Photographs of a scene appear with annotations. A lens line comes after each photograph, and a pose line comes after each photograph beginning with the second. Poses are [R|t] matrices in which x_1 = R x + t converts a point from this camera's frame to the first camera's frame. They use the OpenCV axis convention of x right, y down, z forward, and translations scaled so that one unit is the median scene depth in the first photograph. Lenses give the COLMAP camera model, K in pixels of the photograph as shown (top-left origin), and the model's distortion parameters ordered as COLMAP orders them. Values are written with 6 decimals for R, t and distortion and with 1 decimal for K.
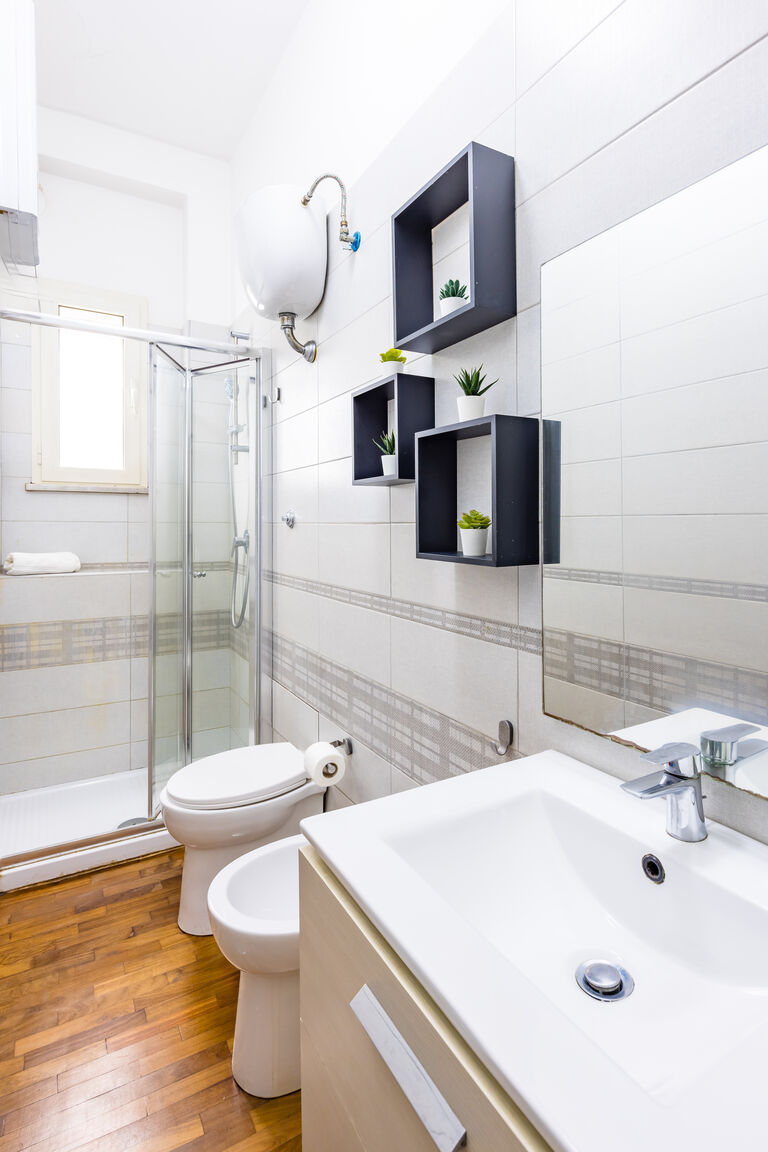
lens RADIAL K [[621.8, 0, 486.3], [0, 621.8, 525.2], [0, 0, 1]] dist [0.004153, -0.003495]
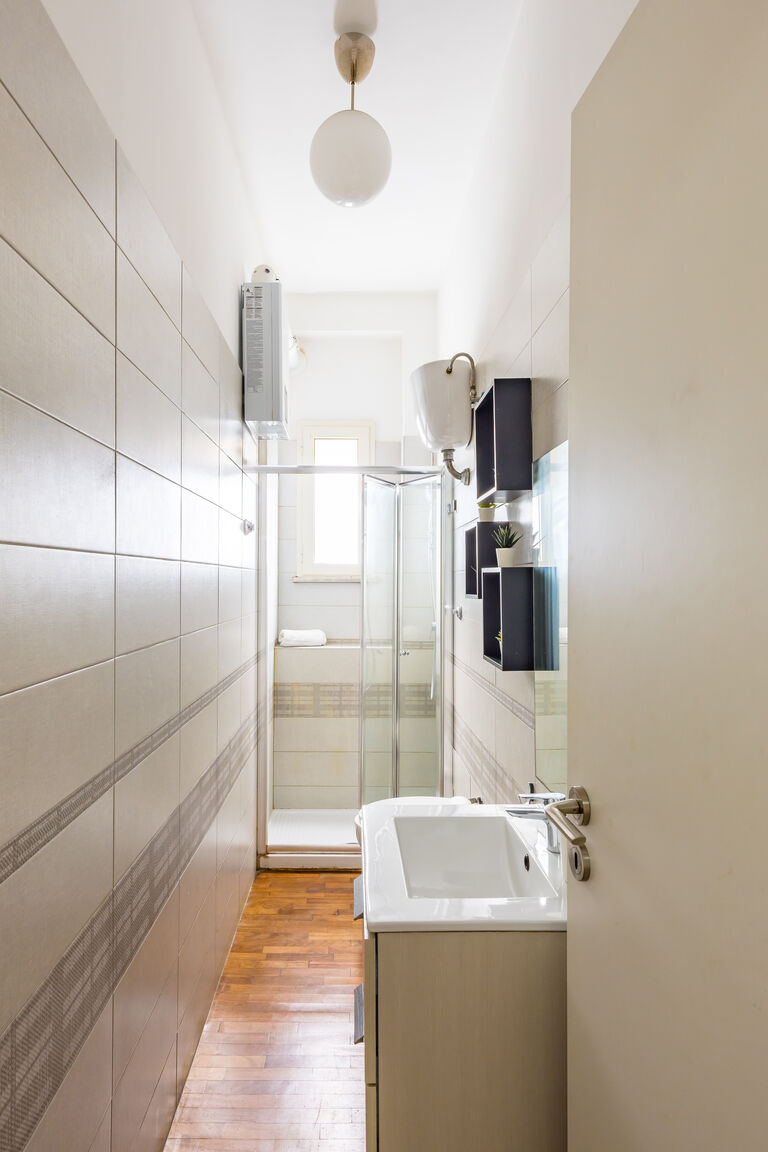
lens RADIAL K [[680.7, 0, 353.8], [0, 680.7, 578.0], [0, 0, 1]] dist [0.015633, 0.007297]
pose [[0.838265, -0.011994, -0.545131, 0.259842], [-0.001457, 0.999705, -0.024236, -0.049183], [0.545261, 0.021110, 0.838001, -0.236485]]
